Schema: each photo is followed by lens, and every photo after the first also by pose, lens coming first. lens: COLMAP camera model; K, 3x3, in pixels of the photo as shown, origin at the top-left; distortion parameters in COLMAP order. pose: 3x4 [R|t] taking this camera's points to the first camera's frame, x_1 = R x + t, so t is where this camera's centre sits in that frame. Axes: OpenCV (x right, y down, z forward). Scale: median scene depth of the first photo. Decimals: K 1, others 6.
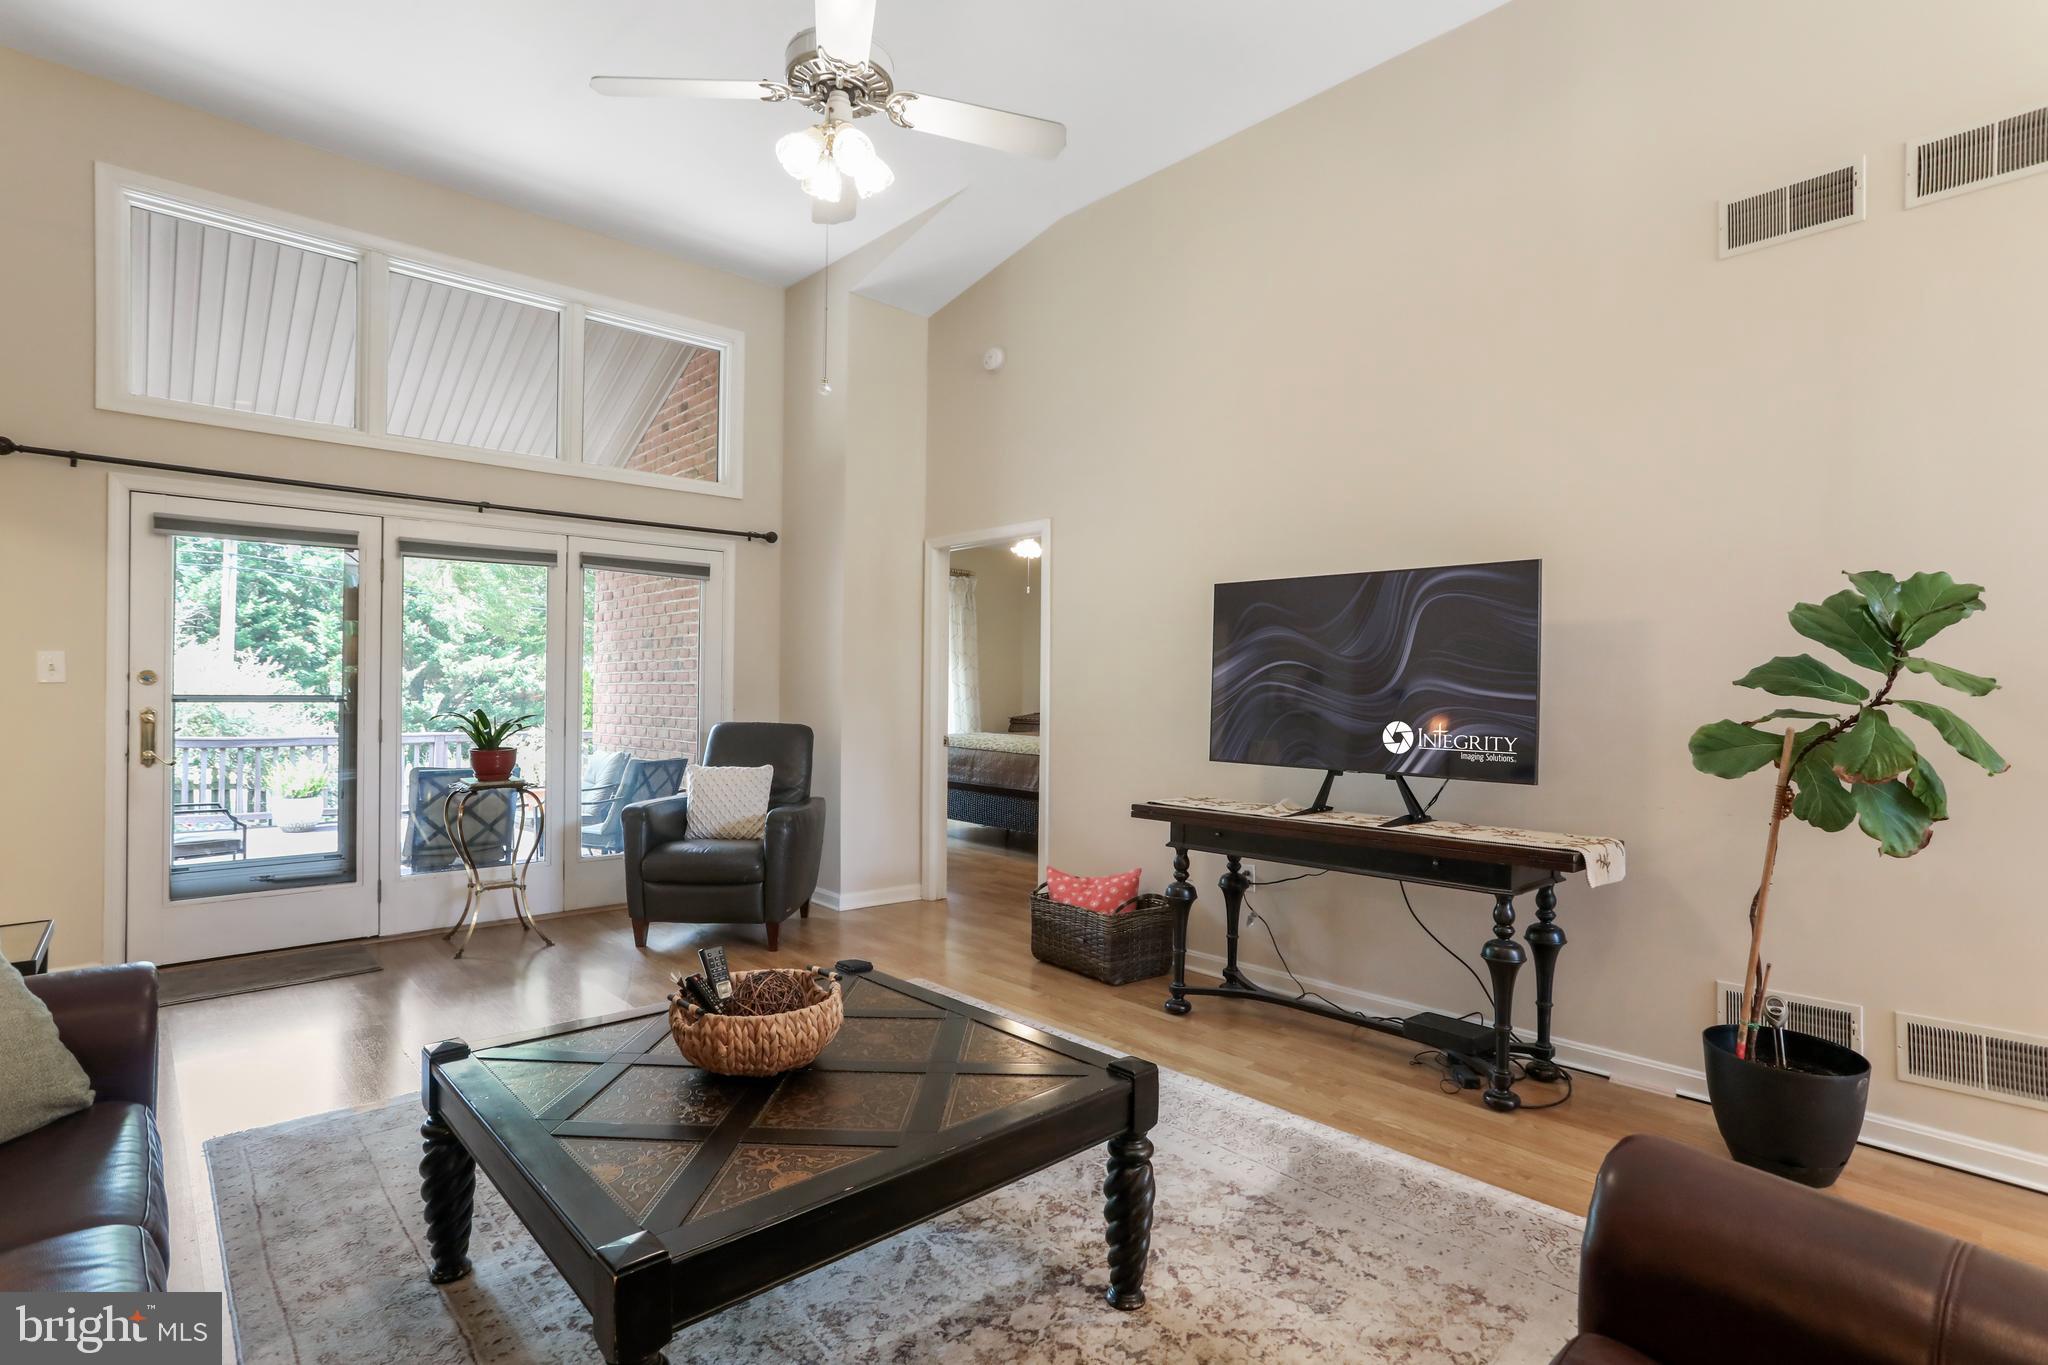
lens RADIAL K [[995.9, 0, 1019.8], [0, 995.9, 677.3], [0, 0, 1]] dist [-0.037675, 0.023207]
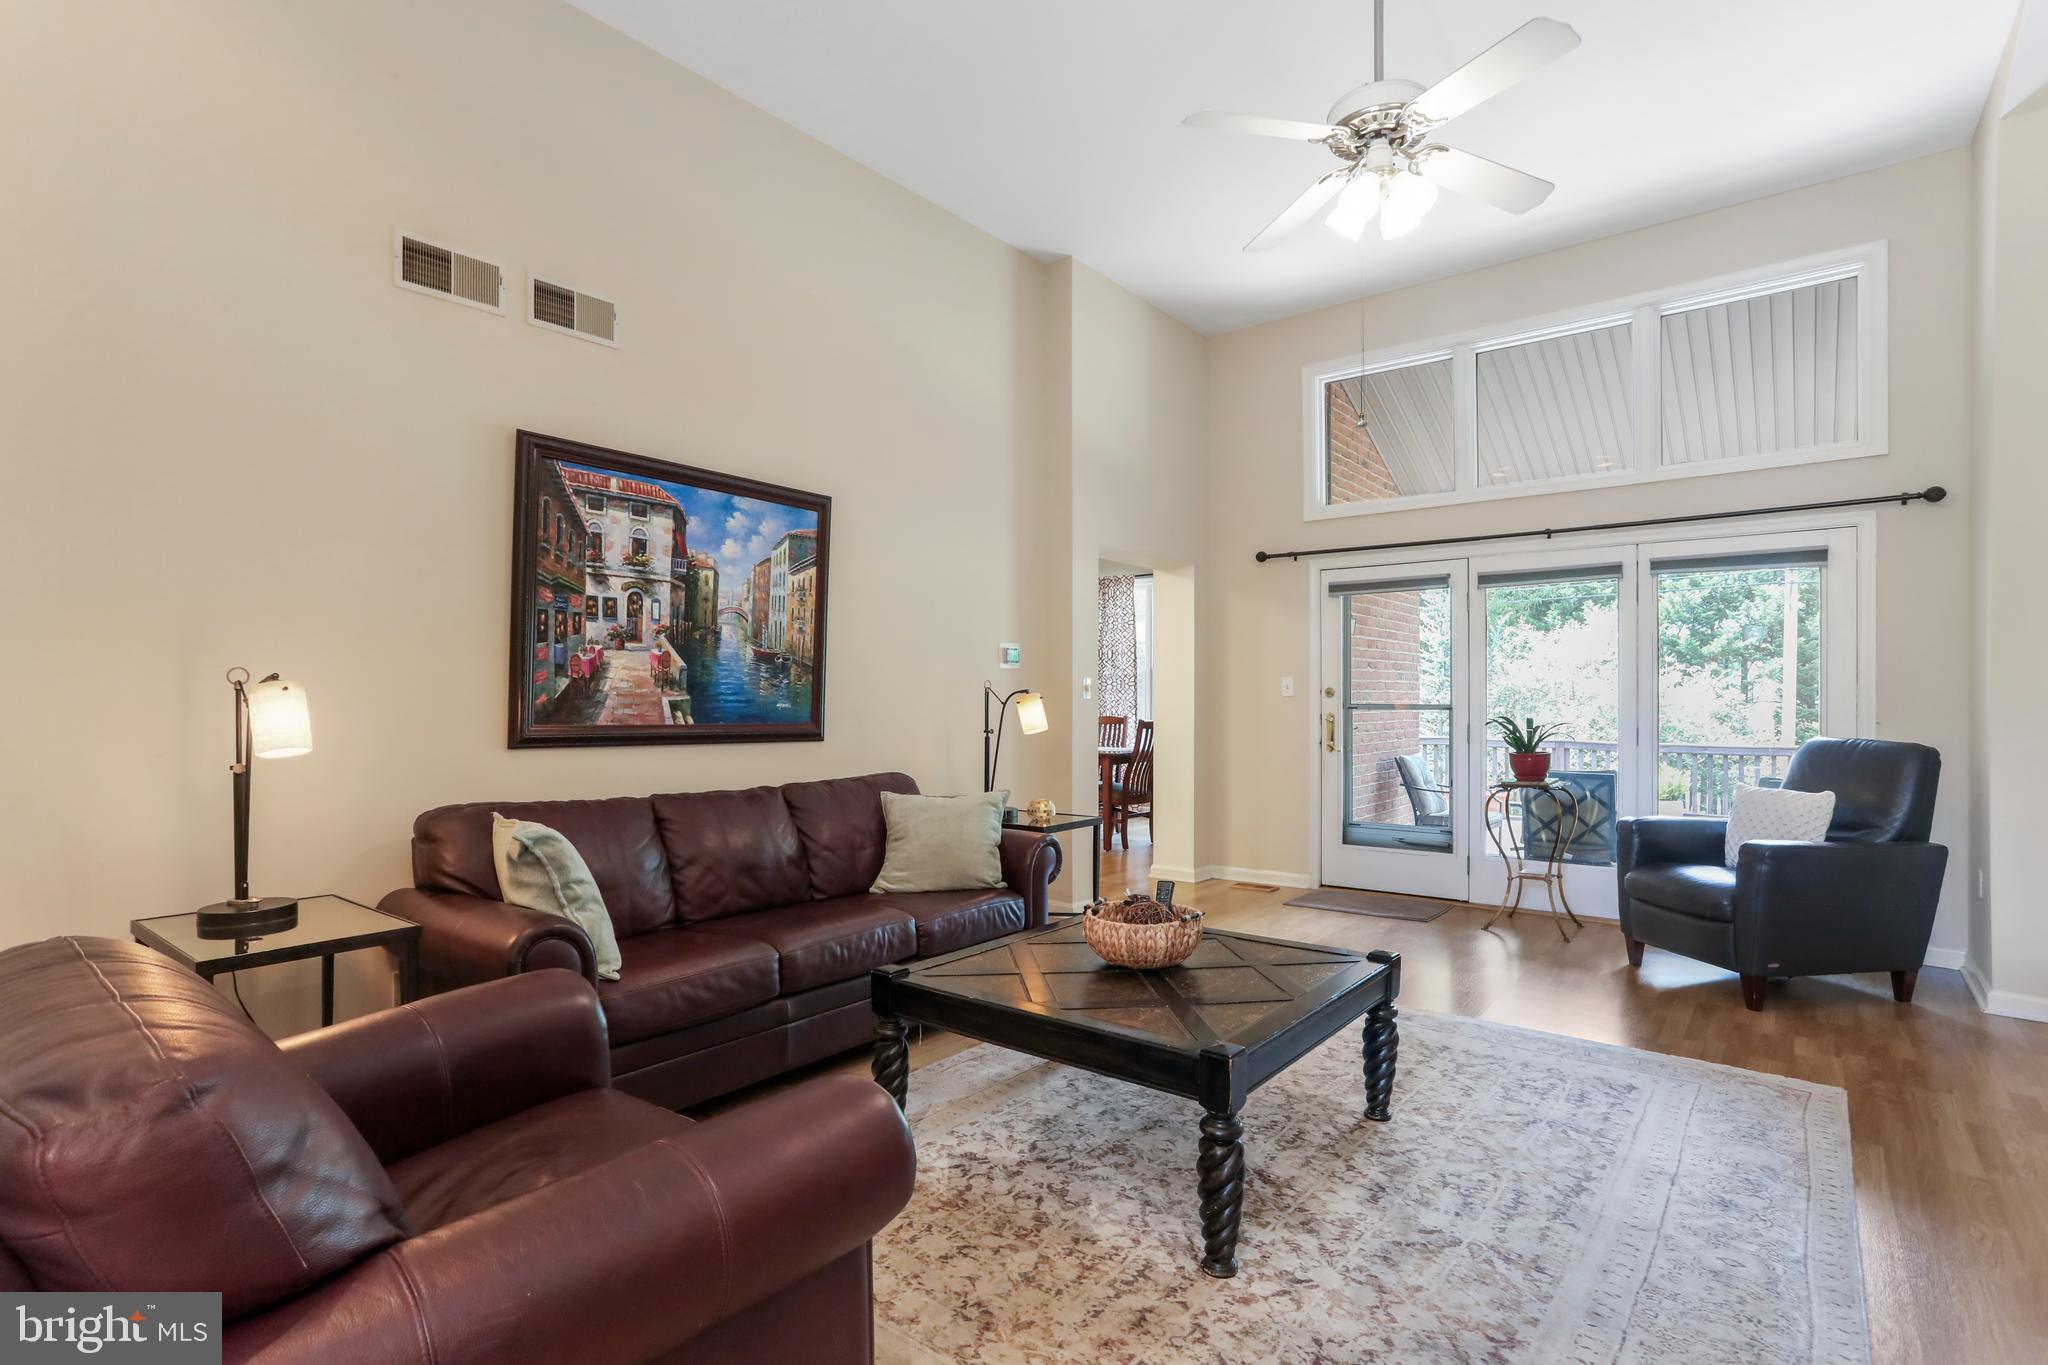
lens RADIAL K [[995.9, 0, 1021.0], [0, 995.9, 694.3], [0, 0, 1]] dist [-0.037675, 0.023207]
pose [[0.152133, -0.007884, -0.988329, 0.446996], [0.013998, 0.999885, -0.005821, 0.004567], [0.988261, -0.012949, 0.152226, 0.248590]]
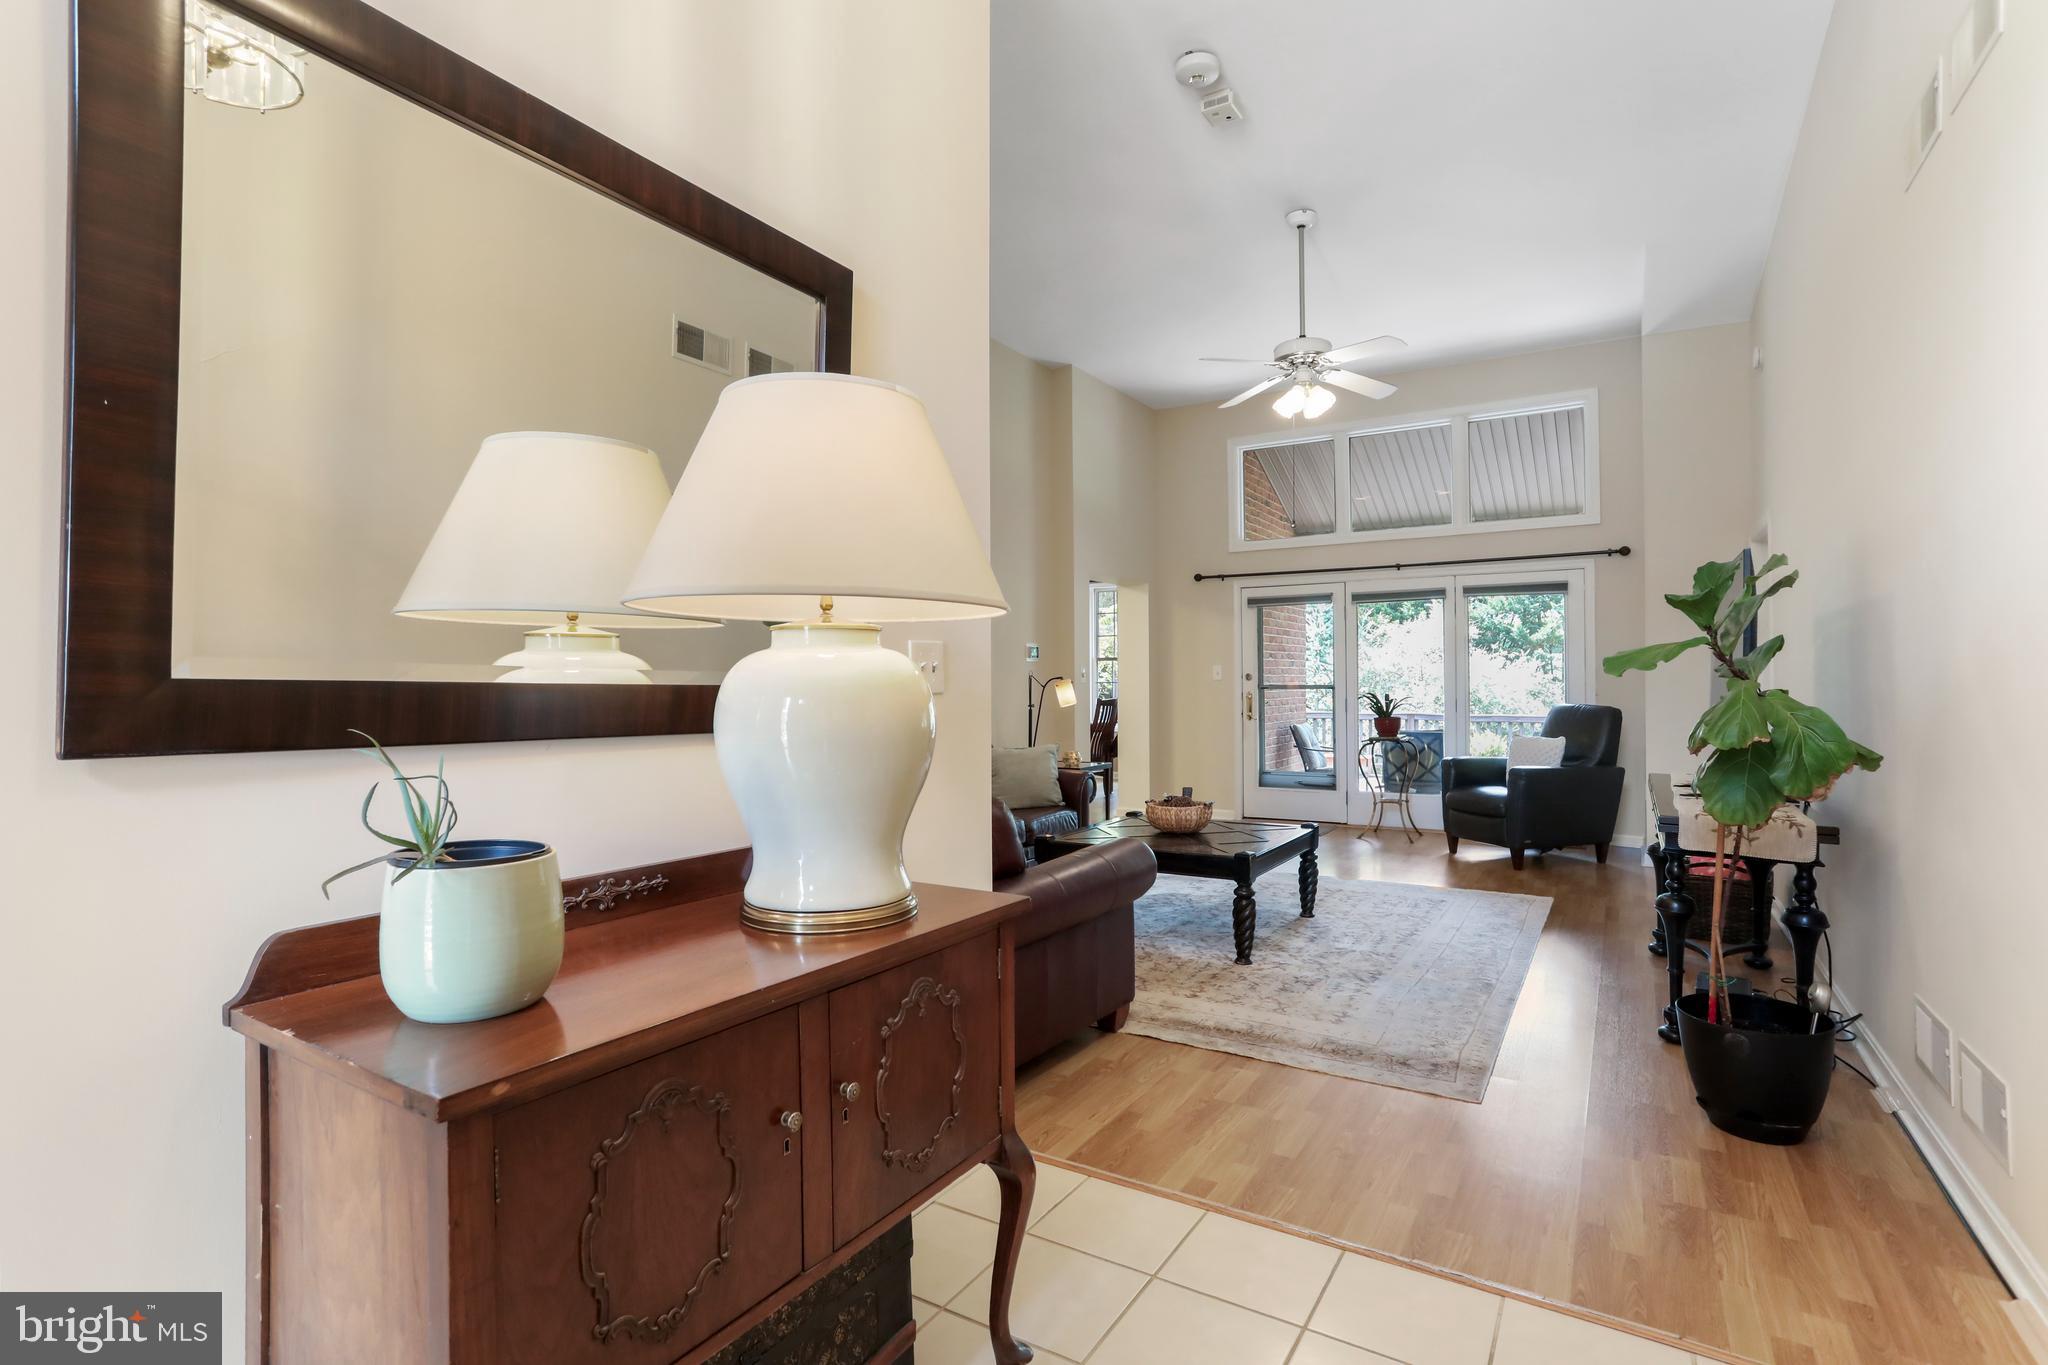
lens RADIAL K [[995.9, 0, 1031.9], [0, 995.9, 672.2], [0, 0, 1]] dist [-0.037675, 0.023207]
pose [[0.278987, -0.015802, -0.960165, 0.820239], [0.021394, 0.999719, -0.010237, 0.001642], [0.960057, -0.017685, 0.279247, -0.018594]]
